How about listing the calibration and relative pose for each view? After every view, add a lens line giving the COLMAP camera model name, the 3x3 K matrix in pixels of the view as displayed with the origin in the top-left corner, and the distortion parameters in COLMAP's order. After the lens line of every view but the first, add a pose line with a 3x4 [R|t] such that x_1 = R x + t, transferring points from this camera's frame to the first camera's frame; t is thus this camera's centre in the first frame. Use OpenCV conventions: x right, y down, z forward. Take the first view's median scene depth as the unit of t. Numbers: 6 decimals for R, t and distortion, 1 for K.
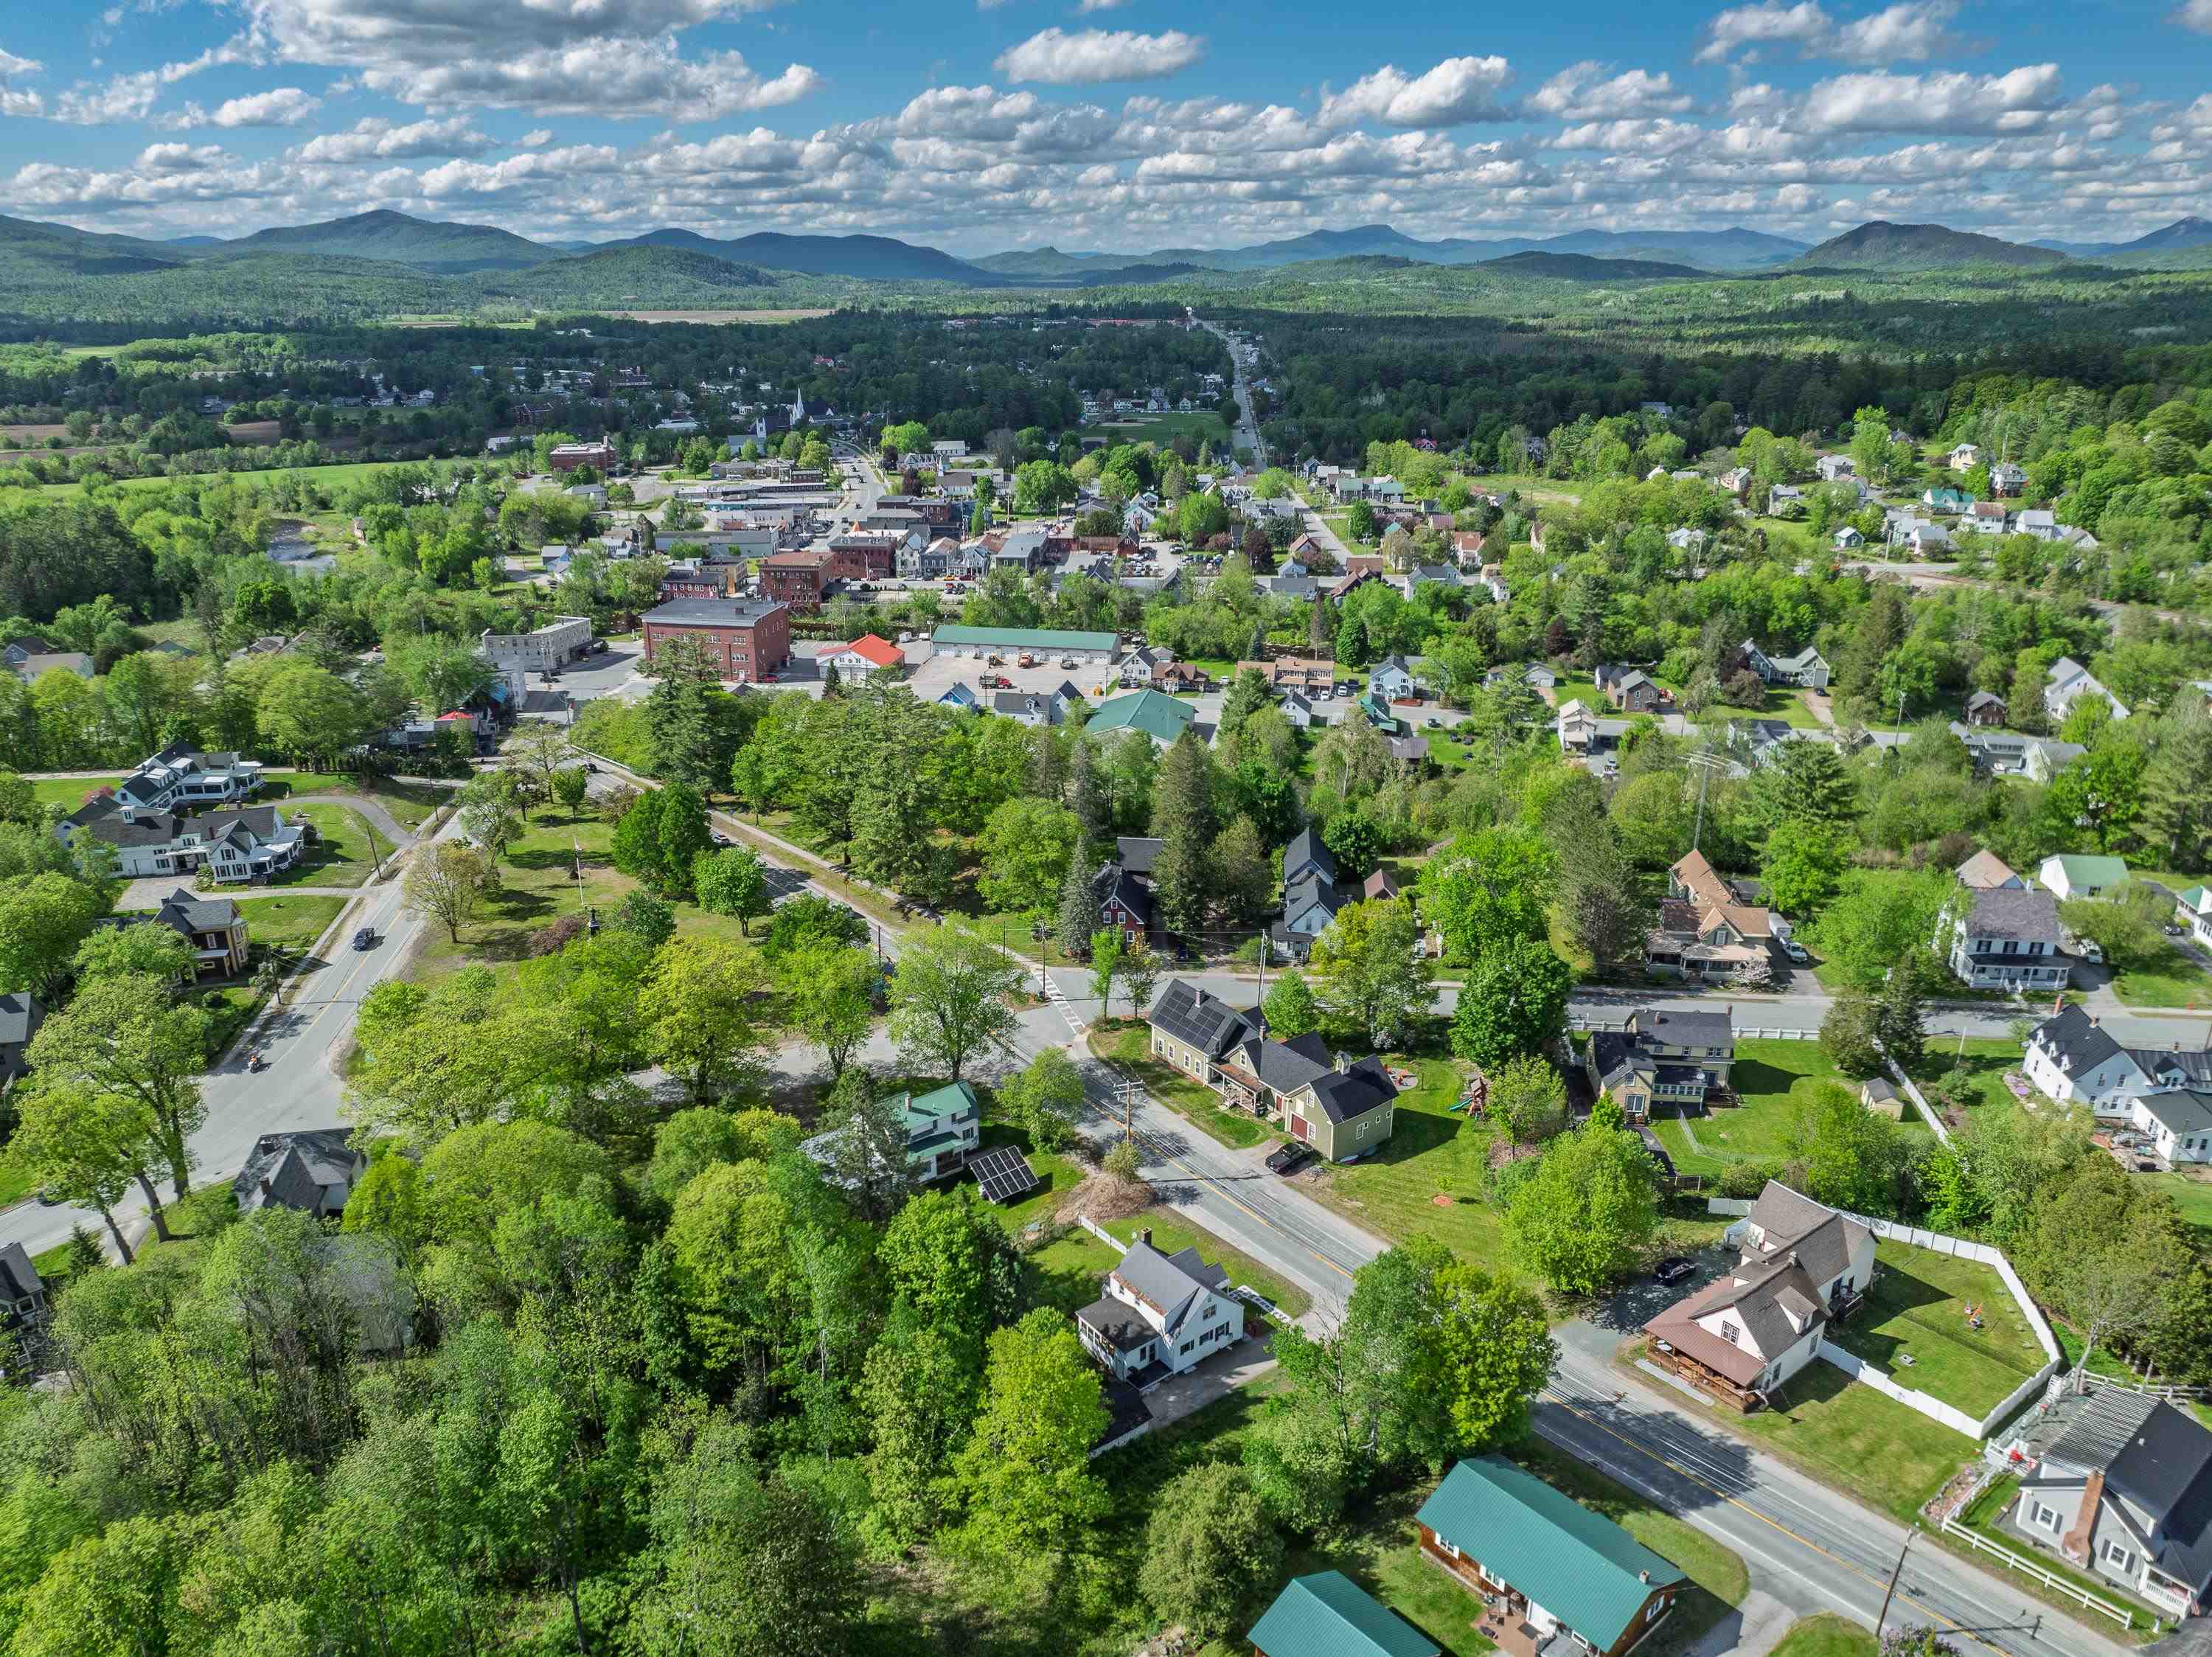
lens RADIAL K [[1581.1, 0, 1107.9], [0, 1581.1, 824.7], [0, 0, 1]] dist [-0.033462, 0.014106]
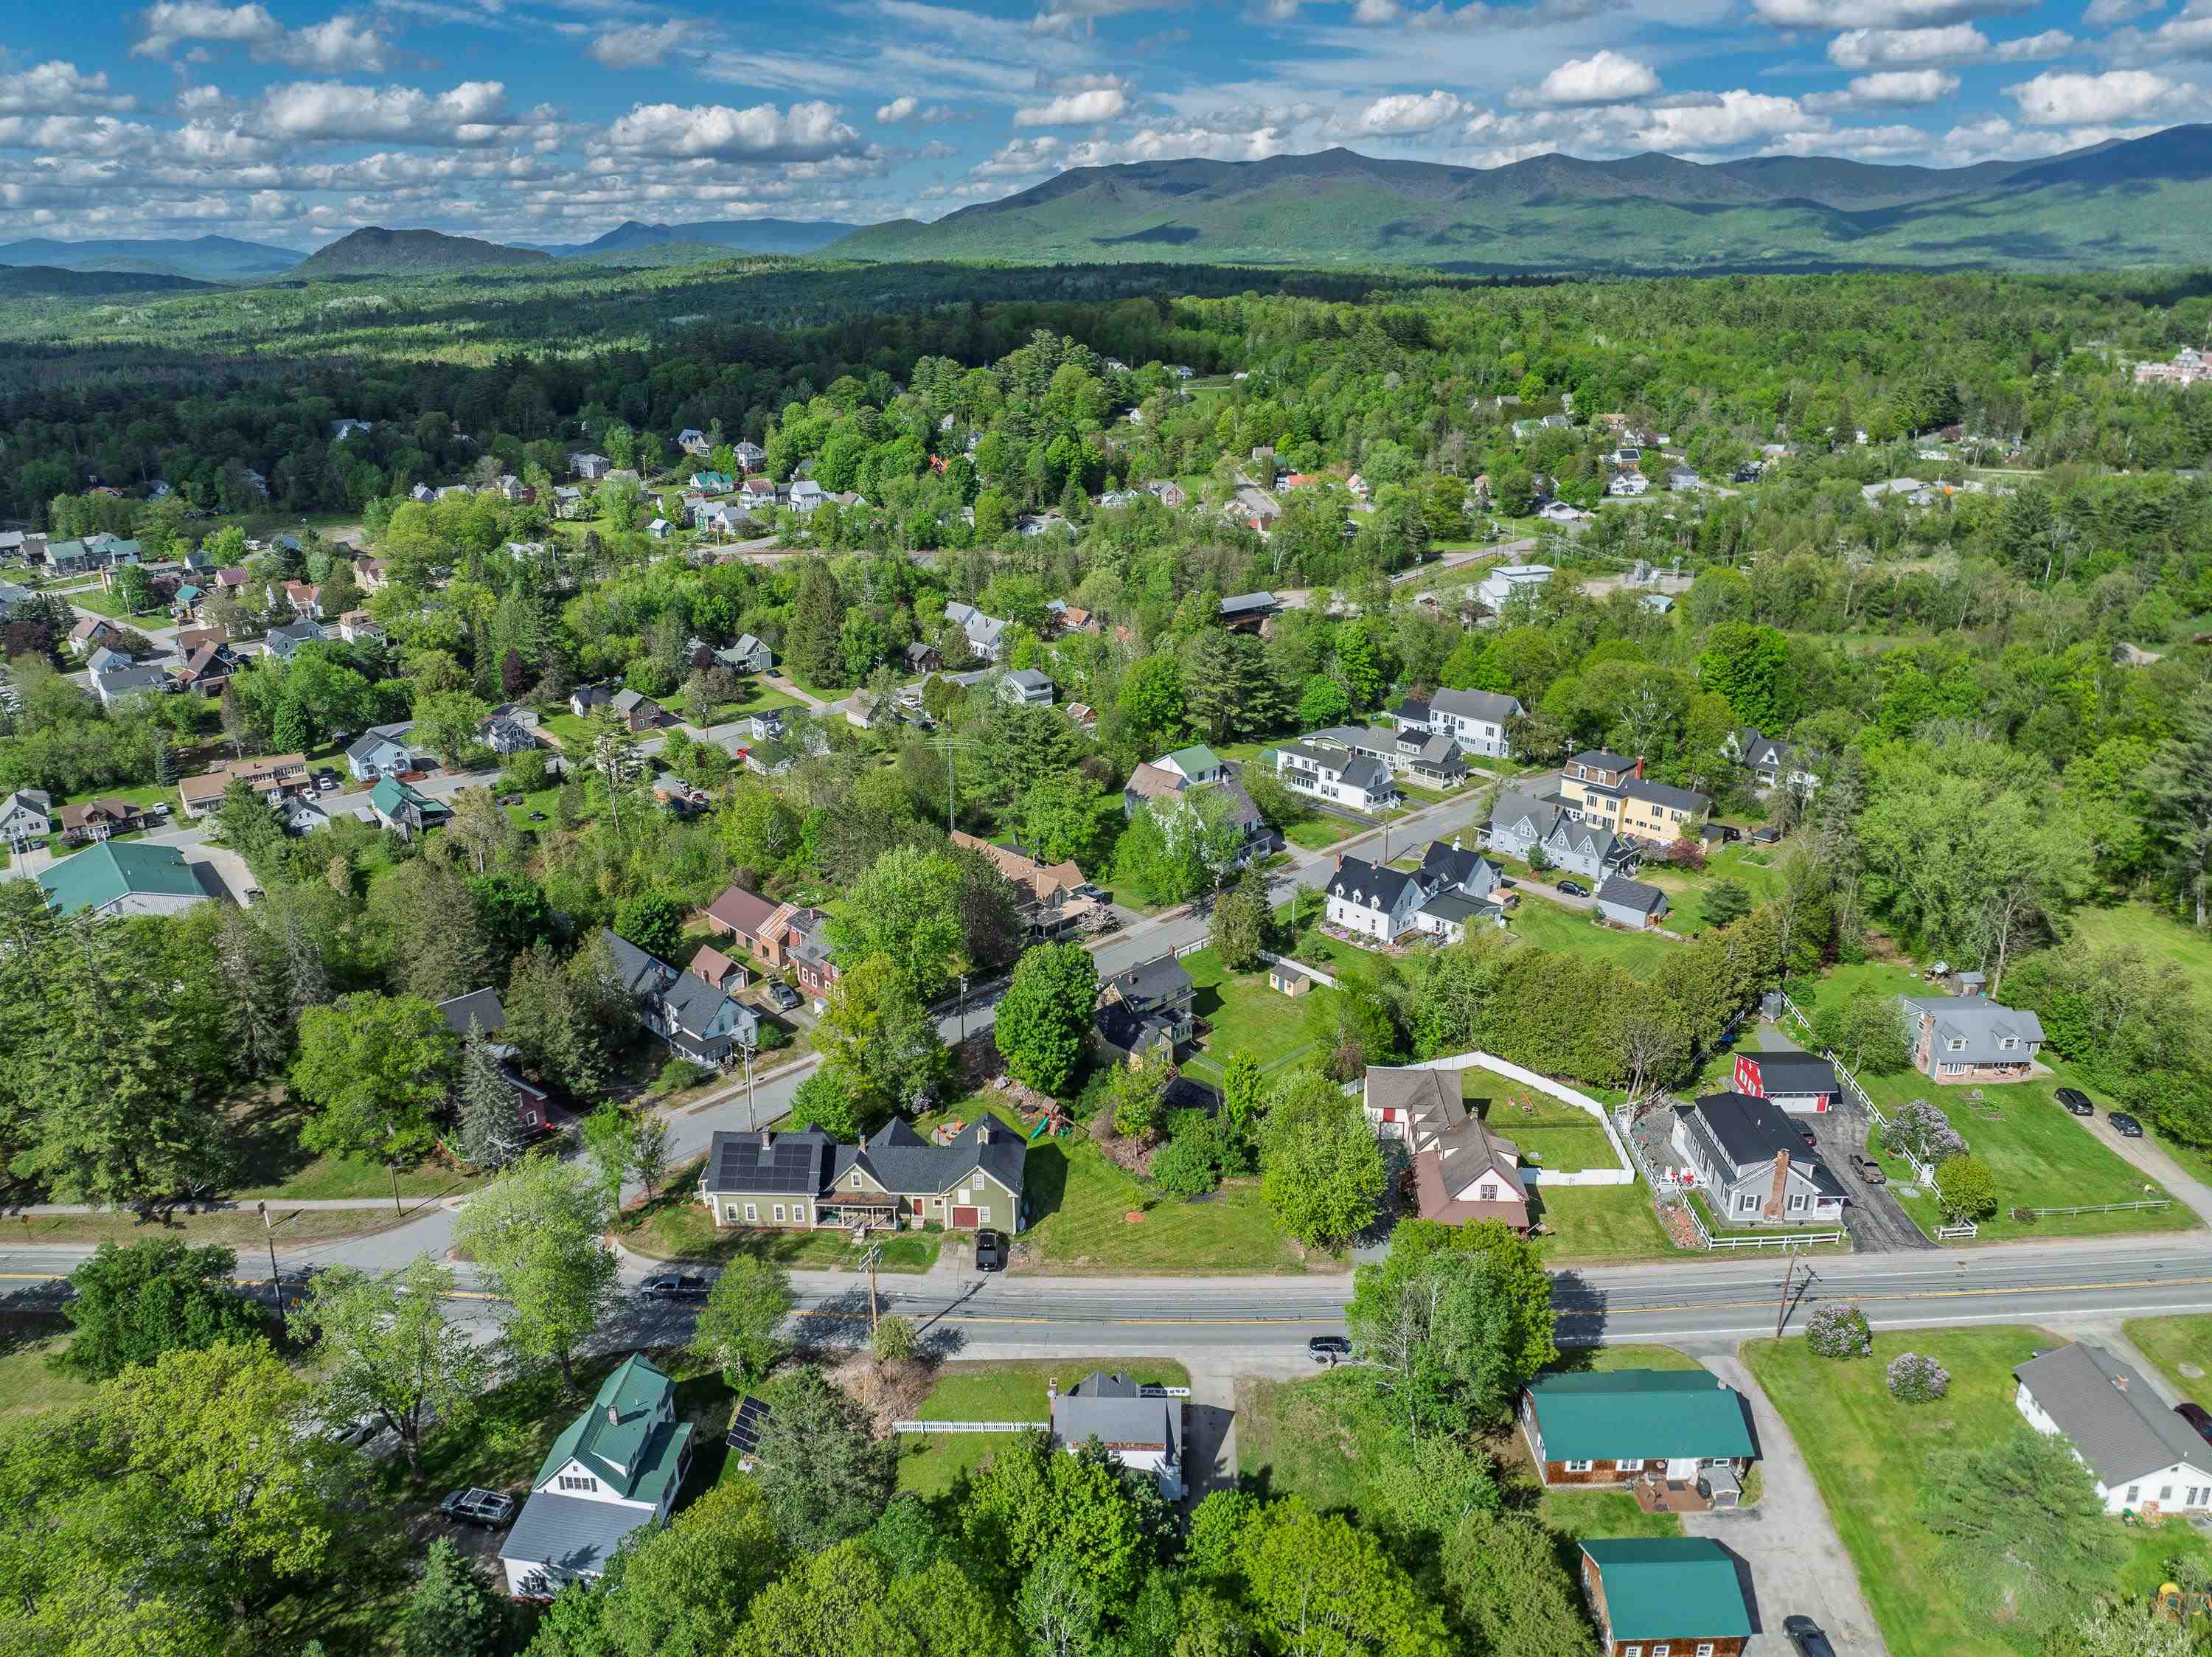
lens RADIAL K [[1581.1, 0, 1126.5], [0, 1581.1, 779.7], [0, 0, 1]] dist [-0.033462, 0.014106]
pose [[0.651060, -0.245076, 0.718372, -0.176697], [0.265656, 0.960153, 0.086797, -0.045899], [-0.711019, 0.134329, 0.690223, 0.114948]]
